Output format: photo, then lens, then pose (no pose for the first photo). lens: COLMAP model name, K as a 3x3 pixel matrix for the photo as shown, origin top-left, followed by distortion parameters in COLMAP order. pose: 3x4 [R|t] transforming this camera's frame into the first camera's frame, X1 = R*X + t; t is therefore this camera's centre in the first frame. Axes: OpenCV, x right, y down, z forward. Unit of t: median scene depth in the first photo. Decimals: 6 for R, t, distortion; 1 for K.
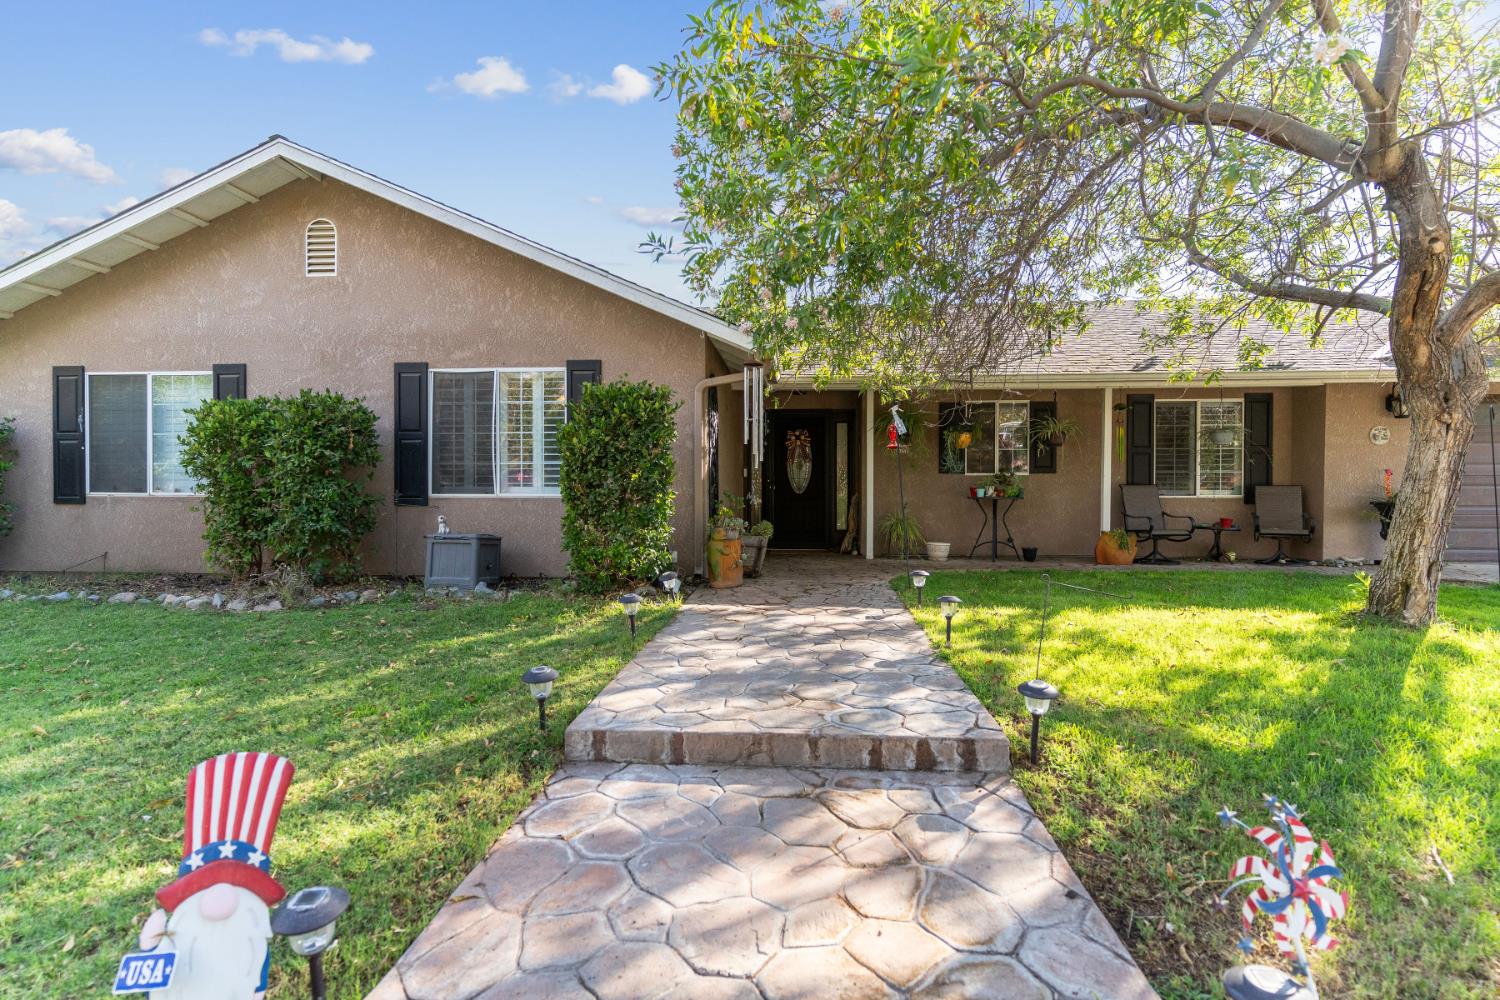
lens RADIAL K [[717.6, 0, 750.4], [0, 717.6, 510.0], [0, 0, 1]] dist [0.002364, 0.000367]
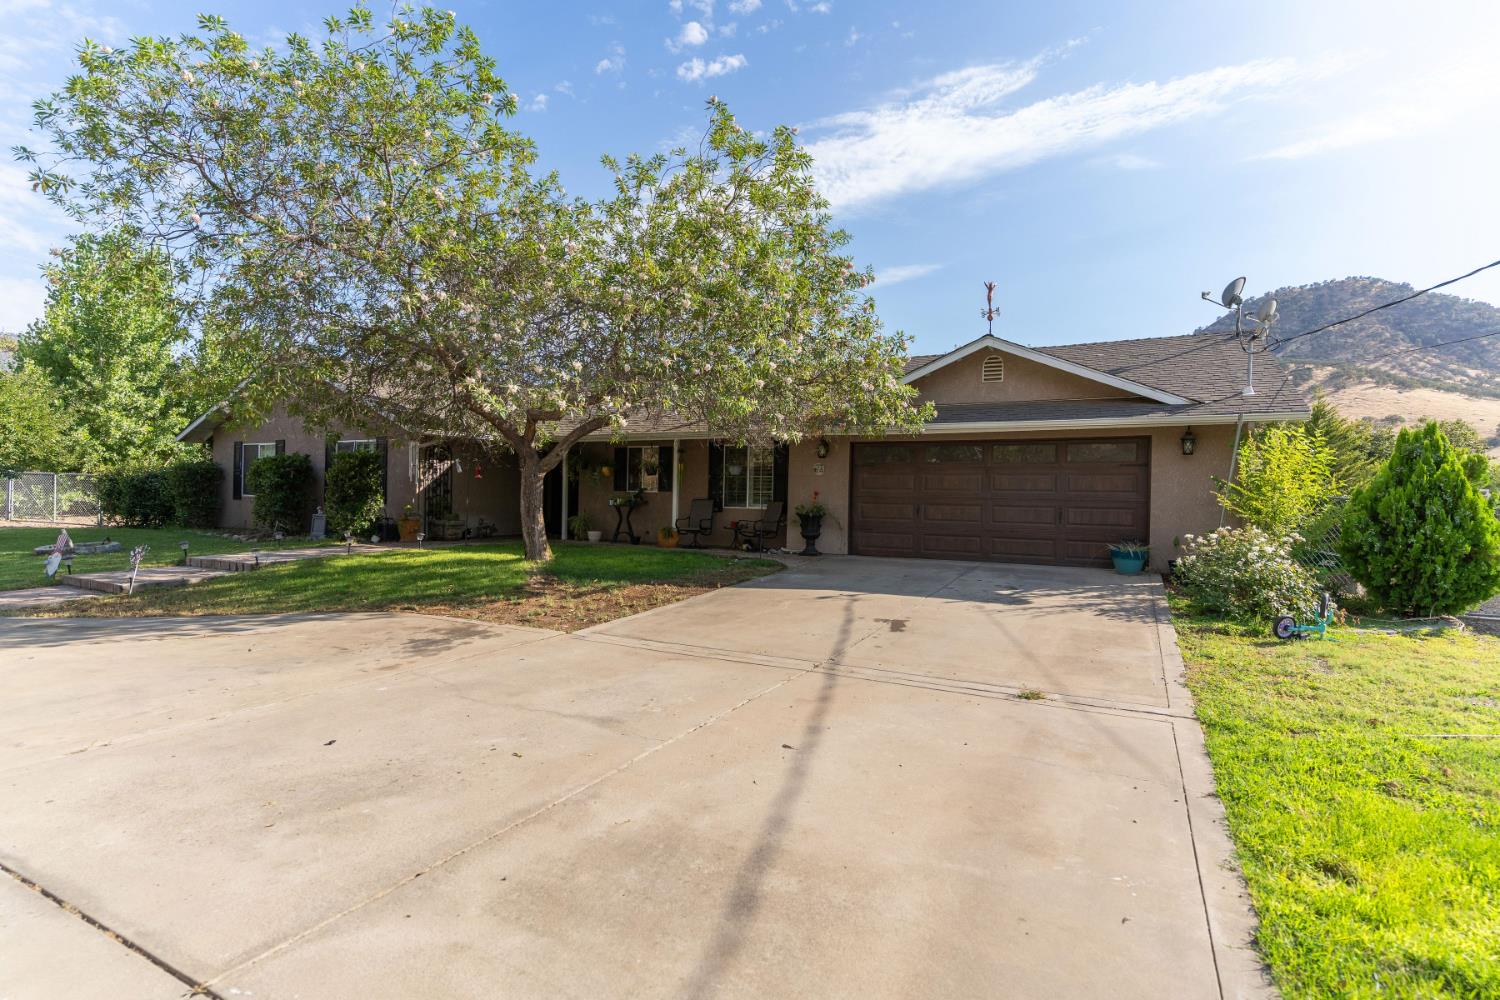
lens RADIAL K [[717.6, 0, 754.4], [0, 717.6, 494.7], [0, 0, 1]] dist [0.002364, 0.000367]
pose [[0.918069, 0.013972, -0.396174, 1.637318], [-0.030012, 0.998960, -0.034319, 0.006722], [0.395282, 0.043398, 0.917534, -0.524439]]
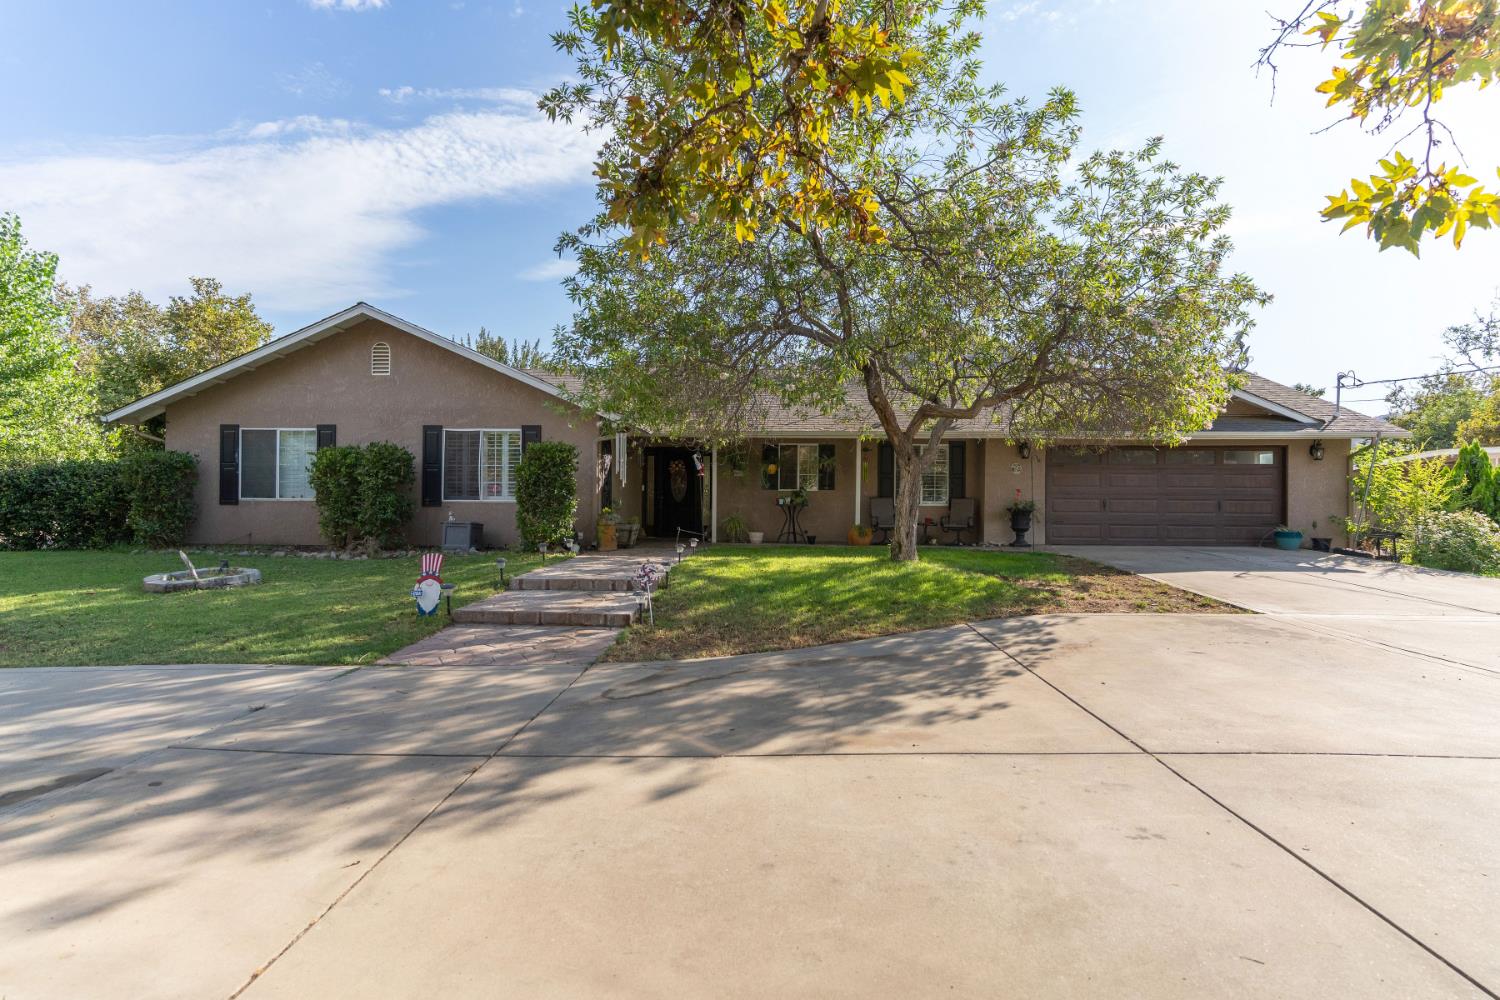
lens RADIAL K [[717.6, 0, 749.3], [0, 717.6, 507.0], [0, 0, 1]] dist [0.002364, 0.000367]
pose [[0.999465, 0.005552, 0.032230, 0.247267], [-0.004873, 0.999765, -0.021112, 0.028028], [-0.032339, 0.020944, 0.999257, -0.778229]]
